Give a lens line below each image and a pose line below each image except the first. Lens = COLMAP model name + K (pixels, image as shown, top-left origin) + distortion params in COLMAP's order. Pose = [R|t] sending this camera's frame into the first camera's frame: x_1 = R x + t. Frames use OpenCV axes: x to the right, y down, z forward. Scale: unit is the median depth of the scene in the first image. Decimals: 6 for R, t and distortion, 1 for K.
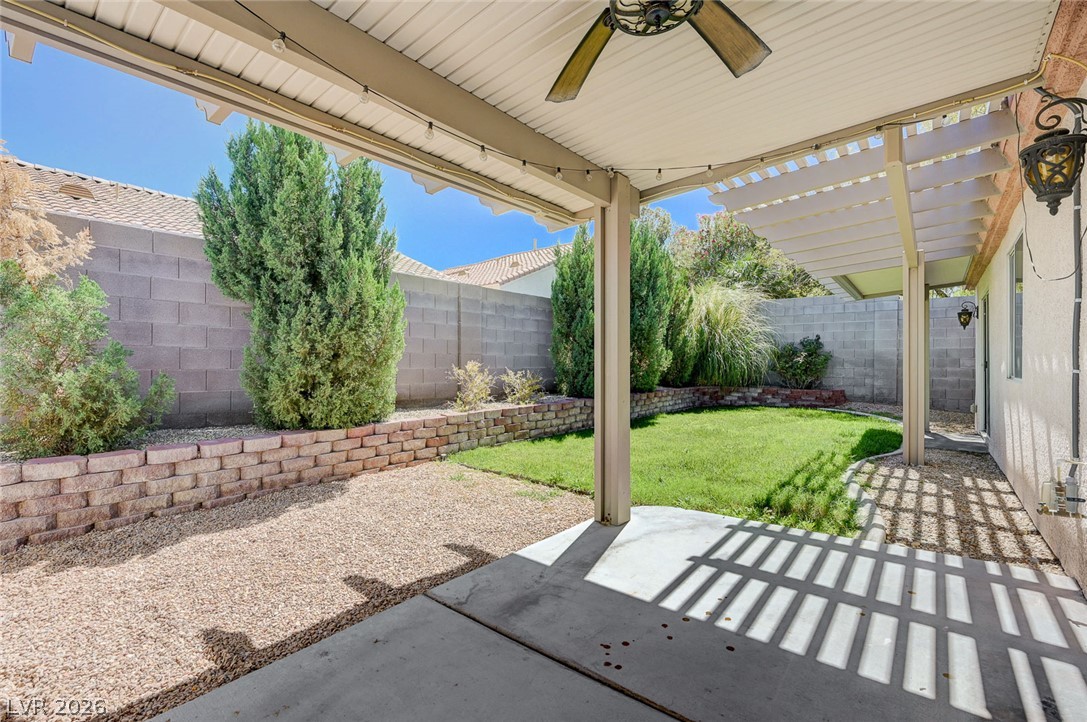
lens RADIAL K [[505.2, 0, 544.5], [0, 505.2, 359.2], [0, 0, 1]] dist [0.003969, -0.000294]
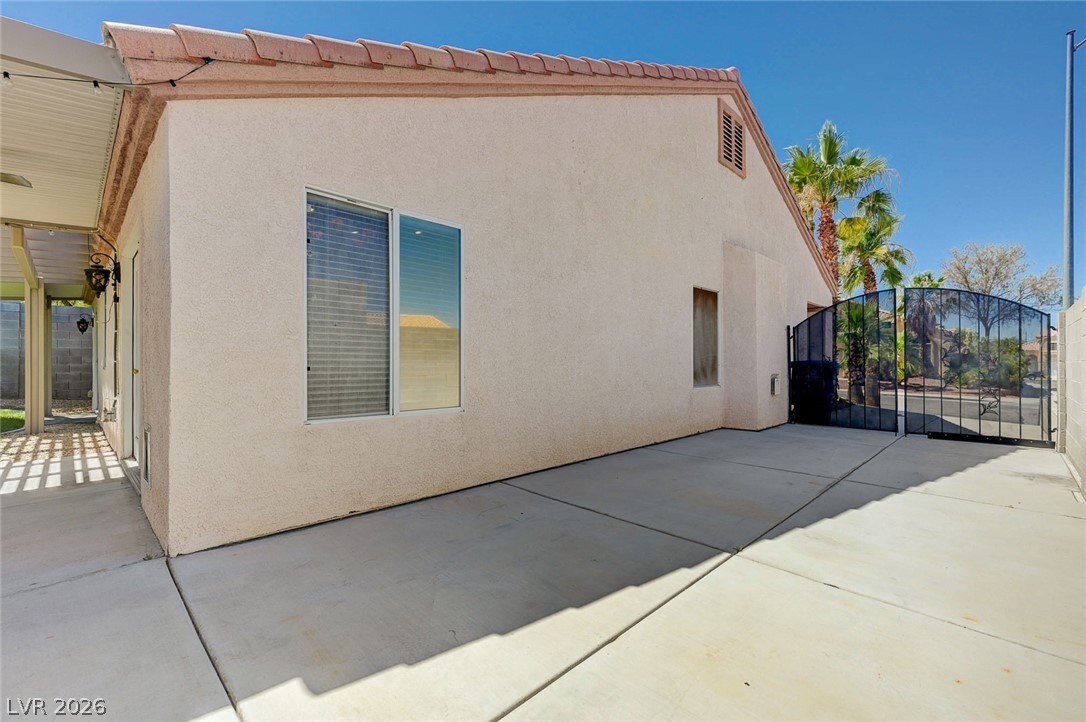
lens RADIAL K [[453.6, 0, 543.1], [0, 453.6, 358.4], [0, 0, 1]] dist [-0.004025, -0.000353]
pose [[0.101409, -0.001747, 0.994843, -0.214468], [0.000384, 0.999998, 0.001717, 0.001557], [-0.994845, 0.000208, 0.101409, -0.306622]]
